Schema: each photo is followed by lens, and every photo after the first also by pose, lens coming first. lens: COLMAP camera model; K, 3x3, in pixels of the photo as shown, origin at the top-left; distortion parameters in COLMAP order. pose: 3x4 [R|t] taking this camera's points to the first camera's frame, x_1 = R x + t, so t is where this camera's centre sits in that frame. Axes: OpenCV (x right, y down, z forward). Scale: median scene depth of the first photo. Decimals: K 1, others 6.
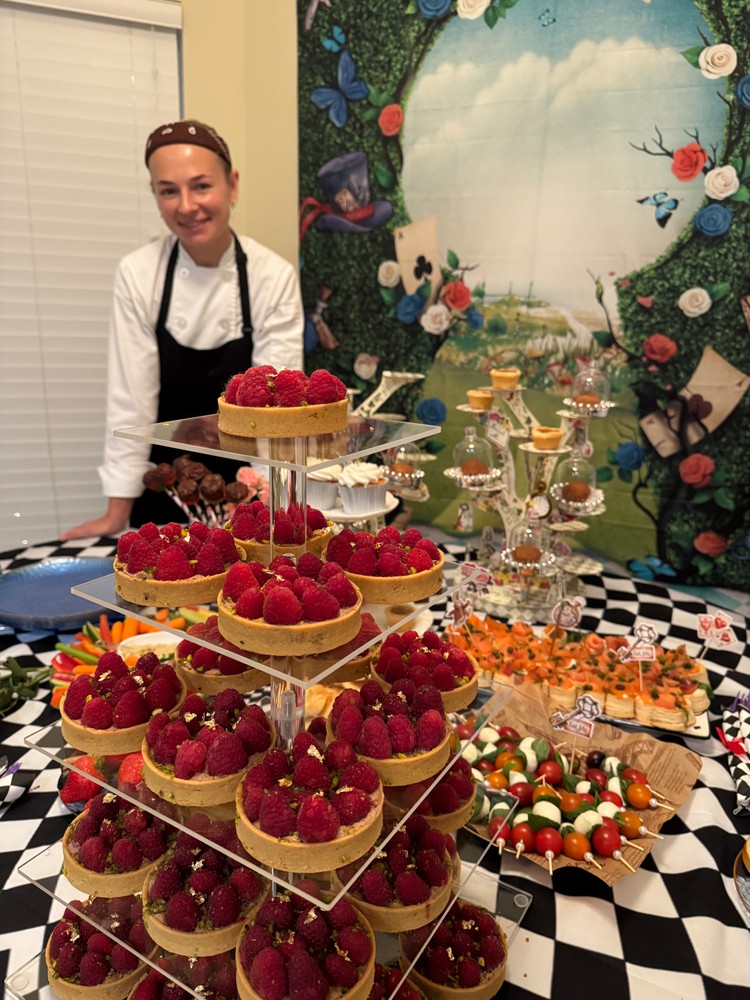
lens RADIAL K [[709.3, 0, 374.2], [0, 709.3, 503.4], [0, 0, 1]] dist [0.041440, -0.084701]
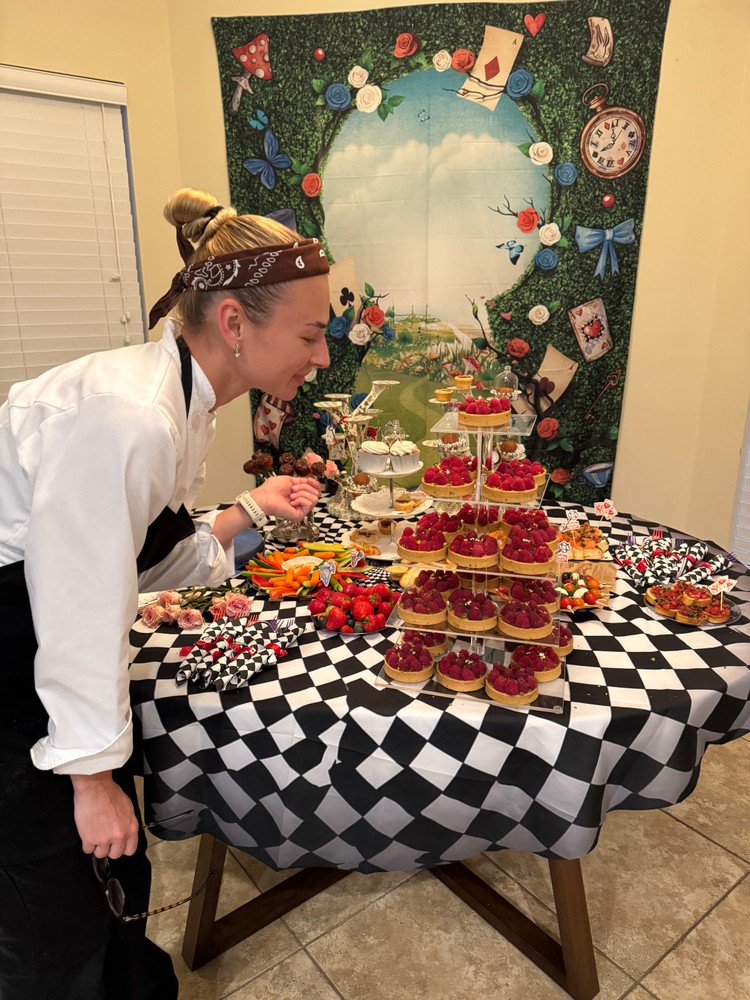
lens RADIAL K [[690.9, 0, 377.3], [0, 690.9, 503.4], [0, 0, 1]] dist [0.080772, -0.134079]
pose [[0.958572, -0.122782, 0.257030, -0.464645], [0.115896, 0.992380, 0.041831, 0.012627], [-0.260207, -0.010309, 0.965498, -0.505691]]
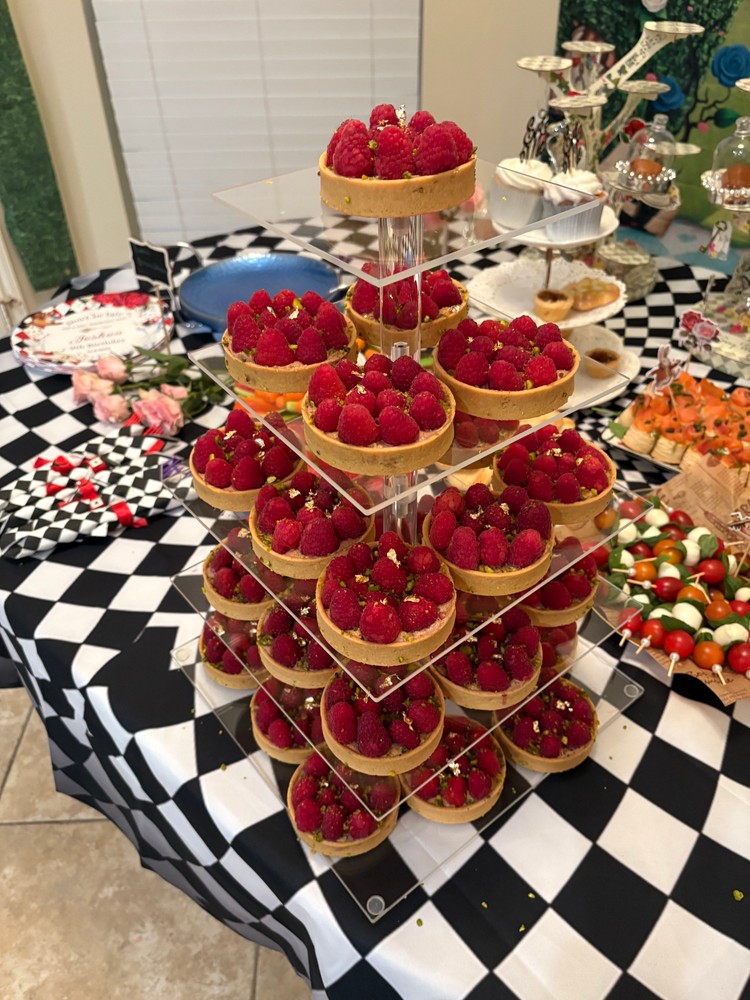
lens RADIAL K [[767.6, 0, 376.6], [0, 767.6, 505.3], [0, 0, 1]] dist [0.006829, -0.008151]
pose [[0.944717, 0.175907, -0.276706, 0.065882], [-0.045827, 0.906462, 0.419793, -0.062681], [0.324668, -0.383905, 0.864412, 0.027537]]
